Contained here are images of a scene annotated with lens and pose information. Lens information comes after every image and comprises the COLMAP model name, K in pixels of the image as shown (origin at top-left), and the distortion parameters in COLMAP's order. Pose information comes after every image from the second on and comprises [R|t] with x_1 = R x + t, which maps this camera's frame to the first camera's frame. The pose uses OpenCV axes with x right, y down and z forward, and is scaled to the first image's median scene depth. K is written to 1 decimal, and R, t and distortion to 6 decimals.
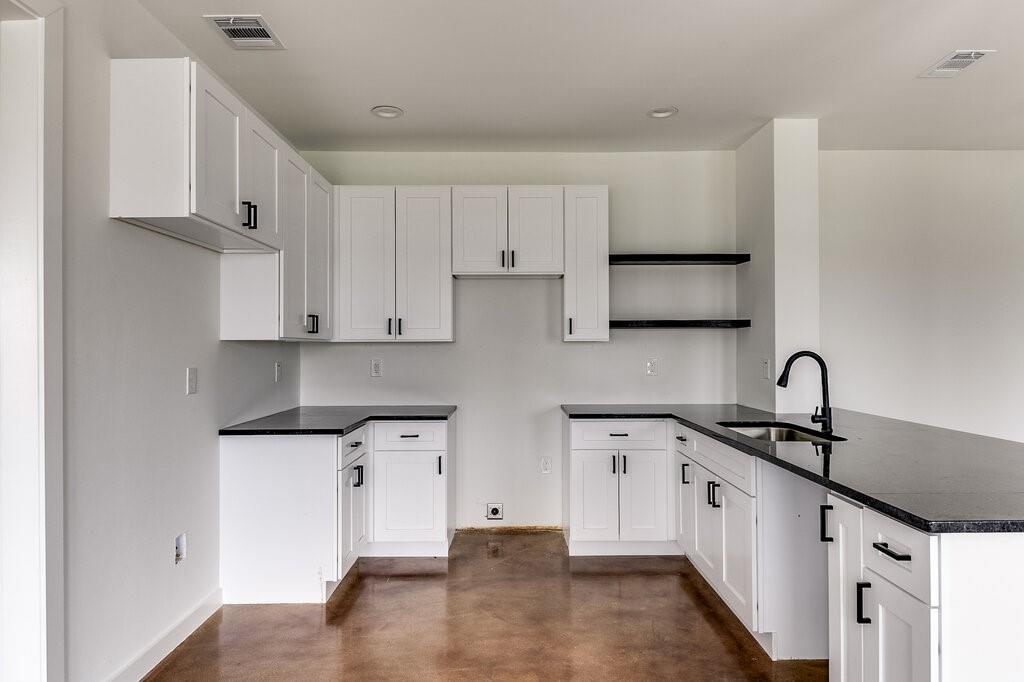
lens RADIAL K [[627.5, 0, 510.9], [0, 627.5, 339.5], [0, 0, 1]] dist [-0.007443, -0.001686]
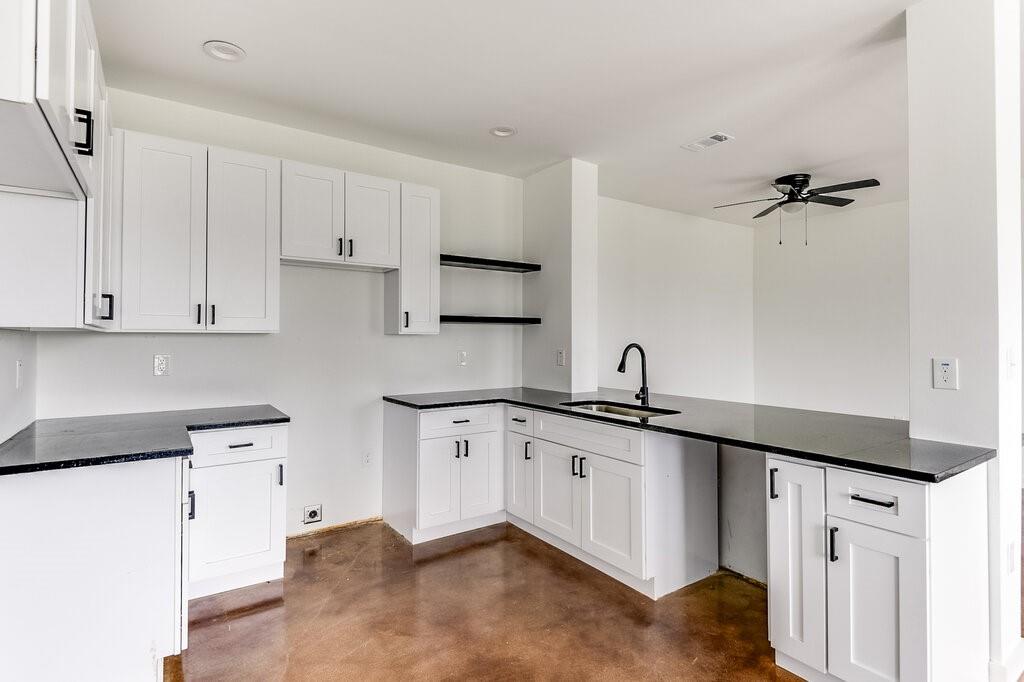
lens RADIAL K [[512.3, 0, 513.4], [0, 512.3, 330.1], [0, 0, 1]] dist [0.020258, -0.002125]
pose [[0.826828, 0.013176, 0.562301, -0.250532], [-0.009438, 0.999910, -0.009553, 0.002835], [-0.562376, 0.002592, 0.826877, 0.221740]]
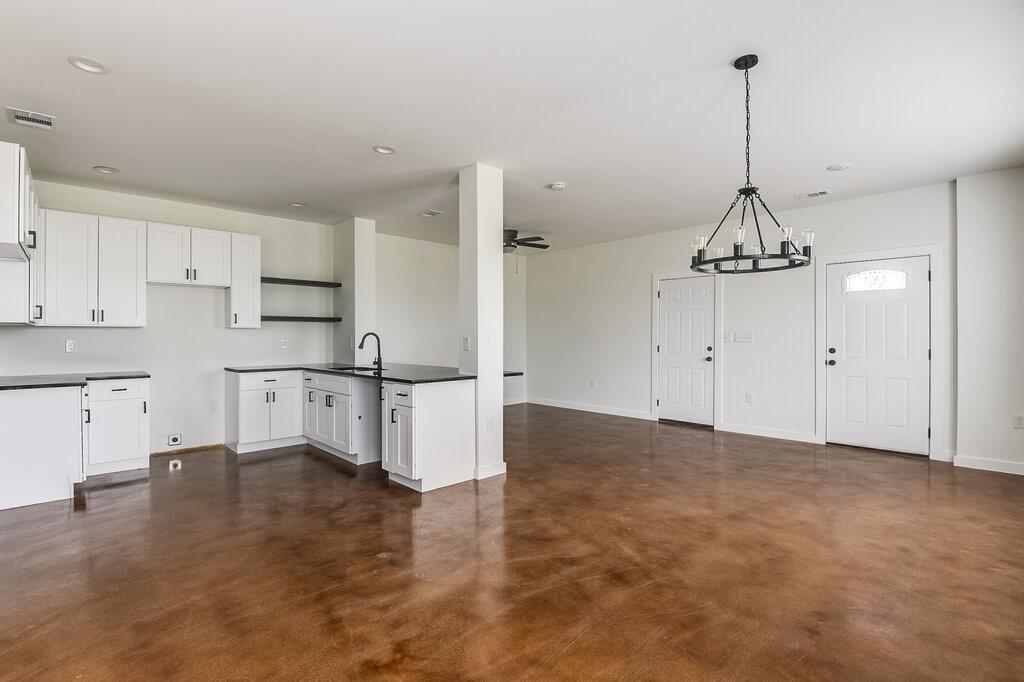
lens RADIAL K [[471.5, 0, 507.0], [0, 471.5, 334.0], [0, 0, 1]] dist [-0.006704, -0.005404]
pose [[0.733753, 0.003977, 0.679405, -0.241580], [-0.006256, 0.999980, 0.000904, 0.015138], [-0.679387, -0.004914, 0.733763, -0.431486]]
